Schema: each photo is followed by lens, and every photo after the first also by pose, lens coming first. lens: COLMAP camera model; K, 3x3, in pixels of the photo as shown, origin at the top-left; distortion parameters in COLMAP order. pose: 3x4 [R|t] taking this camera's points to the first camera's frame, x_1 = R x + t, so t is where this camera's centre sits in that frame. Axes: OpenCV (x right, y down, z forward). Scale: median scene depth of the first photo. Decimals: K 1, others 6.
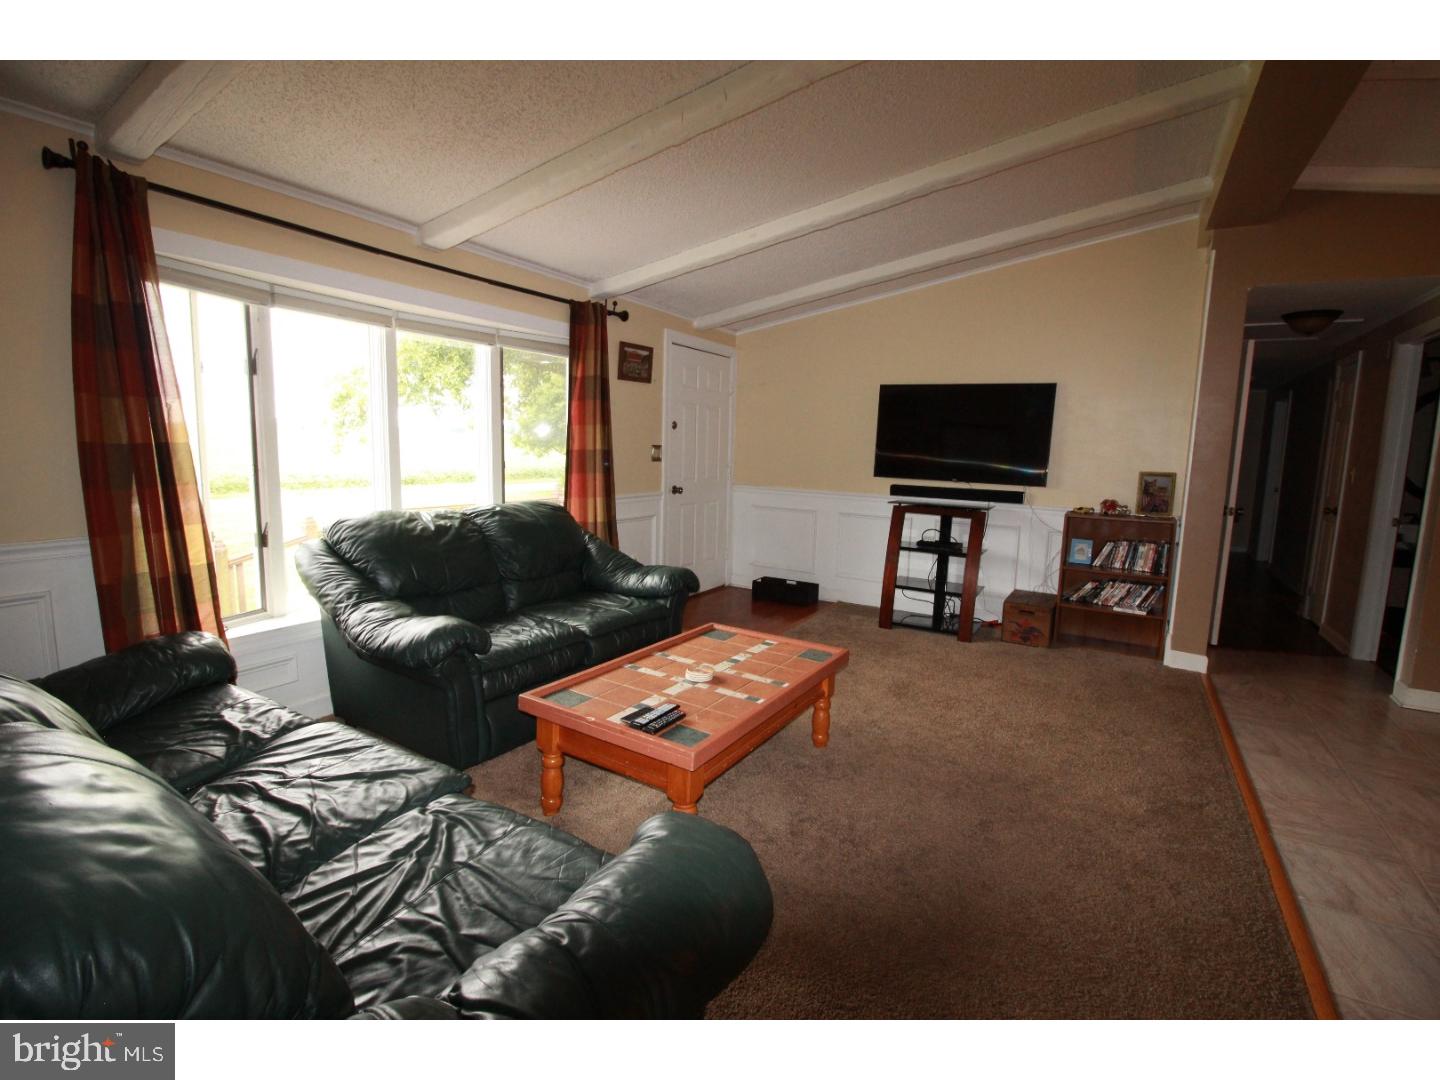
lens RADIAL K [[665.2, 0, 725.1], [0, 665.2, 533.7], [0, 0, 1]] dist [0.000787, -0.000291]
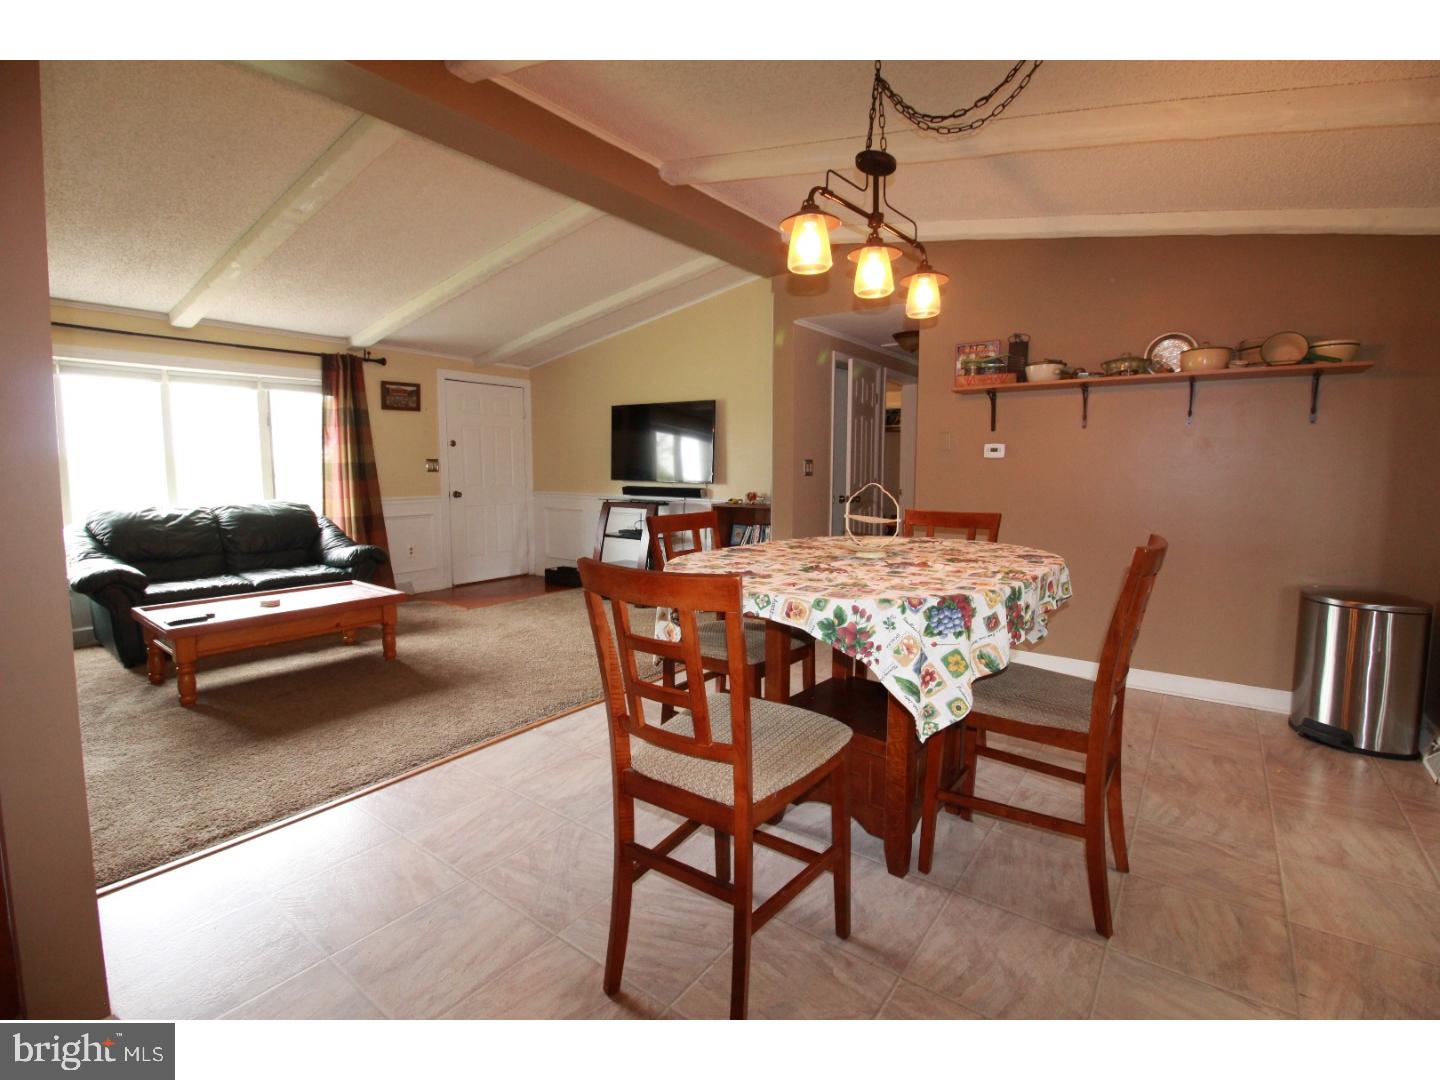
lens RADIAL K [[665.2, 0, 714.3], [0, 665.2, 541.8], [0, 0, 1]] dist [0.000787, -0.000291]
pose [[0.994273, -0.016300, -0.105618, 0.606945], [0.014307, 0.999705, -0.019604, 0.062048], [0.105907, 0.017981, 0.994213, -0.225406]]
